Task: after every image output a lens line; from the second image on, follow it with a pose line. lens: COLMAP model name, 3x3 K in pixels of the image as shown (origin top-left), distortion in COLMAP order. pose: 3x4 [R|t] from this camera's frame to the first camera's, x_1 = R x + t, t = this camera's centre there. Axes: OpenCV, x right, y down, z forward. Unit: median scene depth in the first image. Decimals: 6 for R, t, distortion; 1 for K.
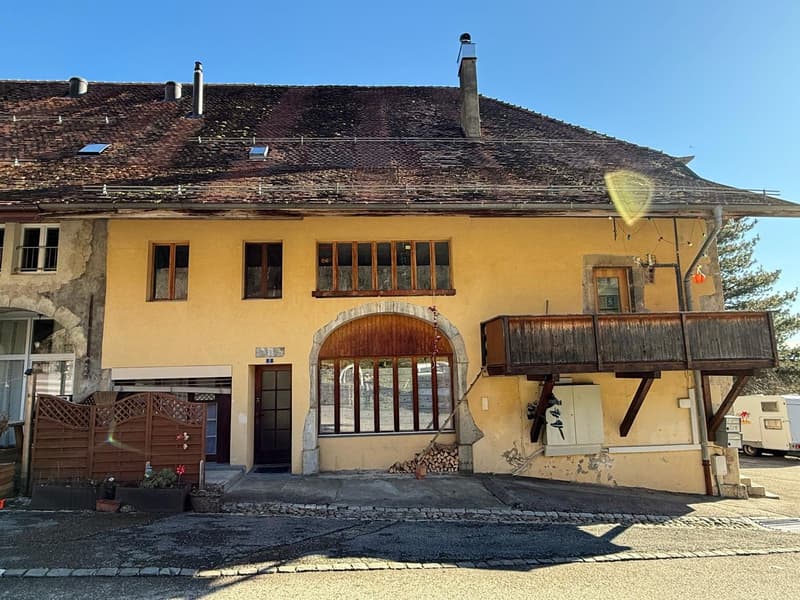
lens RADIAL K [[480.5, 0, 395.1], [0, 480.5, 301.2], [0, 0, 1]] dist [0.000001, 0.001536]
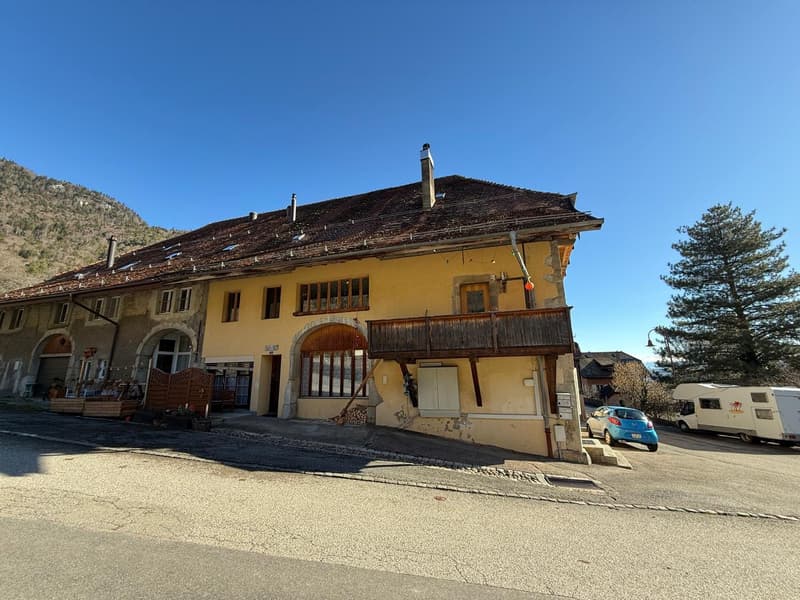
lens RADIAL K [[312.3, 0, 395.7], [0, 312.3, 300.7], [0, 0, 1]] dist [0.000283, 0.000131]
pose [[0.931496, -0.070567, -0.356841, 0.592677], [0.045182, 0.995851, -0.078992, 0.043310], [0.360934, 0.057458, 0.930820, 0.074312]]
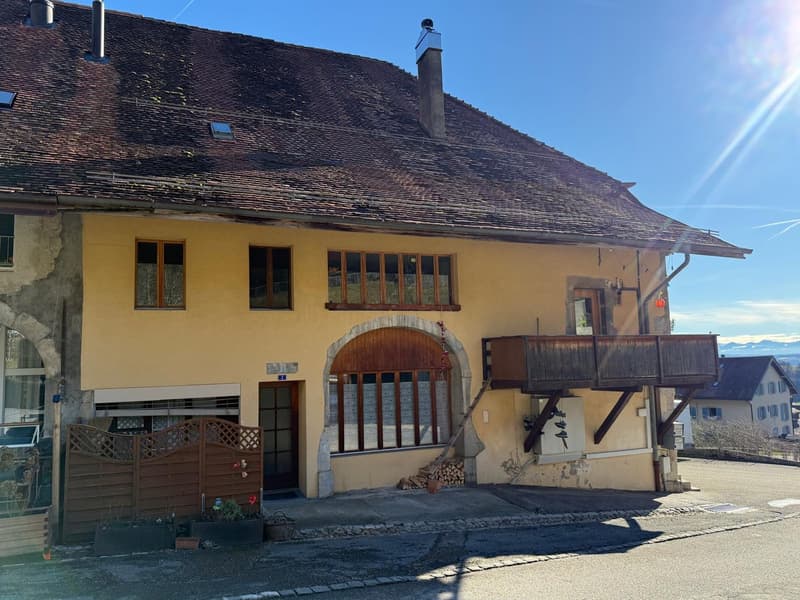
lens RADIAL K [[593.7, 0, 391.2], [0, 593.7, 299.5], [0, 0, 1]] dist [0.140046, -0.227804]
pose [[0.943824, 0.034038, 0.328691, -0.441467], [-0.042752, 0.998899, 0.019318, -0.056475], [-0.327671, -0.032285, 0.944240, -0.147984]]
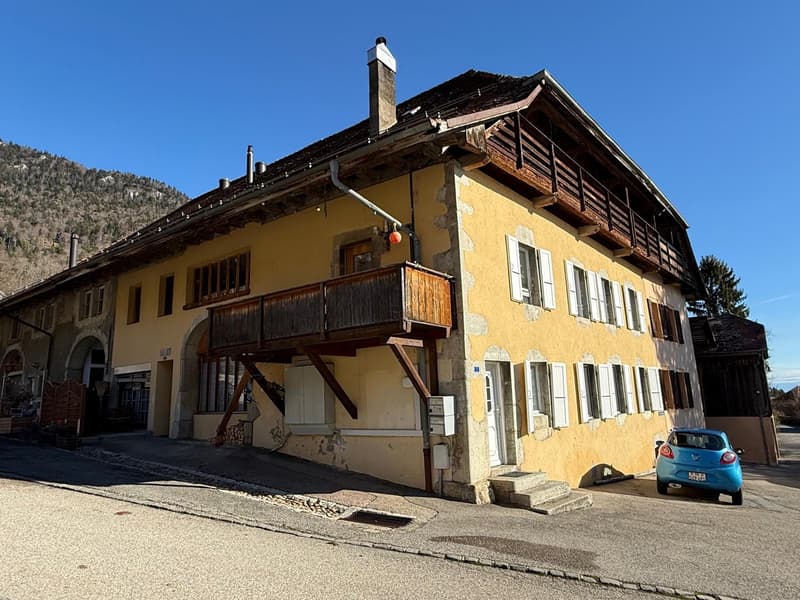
lens RADIAL K [[480.5, 0, 395.1], [0, 480.5, 301.2], [0, 0, 1]] dist [0.000001, 0.001536]
pose [[0.773325, -0.127297, -0.621099, 1.156406], [0.107336, 0.991782, -0.069627, 0.127693], [0.624858, -0.012822, 0.780633, 0.316784]]
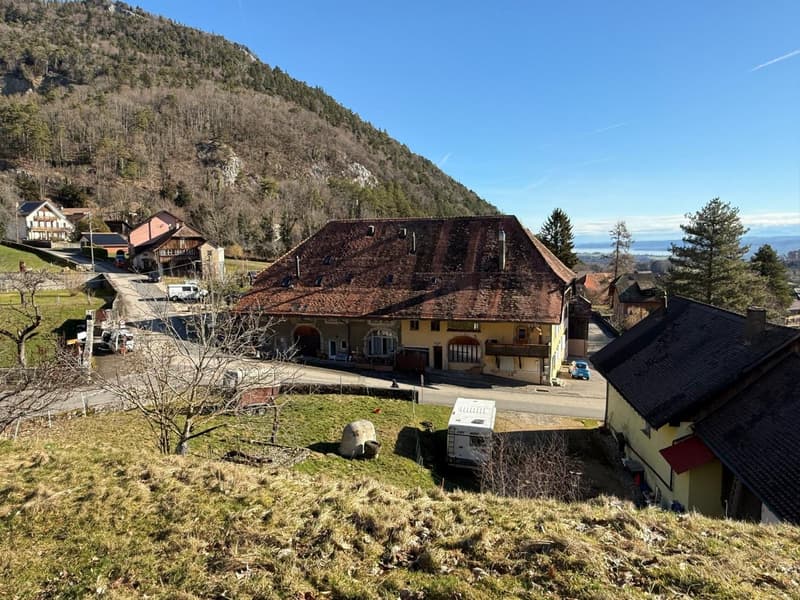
lens RADIAL K [[480.5, 0, 395.1], [0, 480.5, 301.2], [0, 0, 1]] dist [0.000001, 0.001536]
pose [[0.934762, 0.045397, -0.352361, 0.899319], [0.047656, 0.966817, 0.250986, -1.372039], [0.352063, -0.251404, 0.901581, -2.966626]]
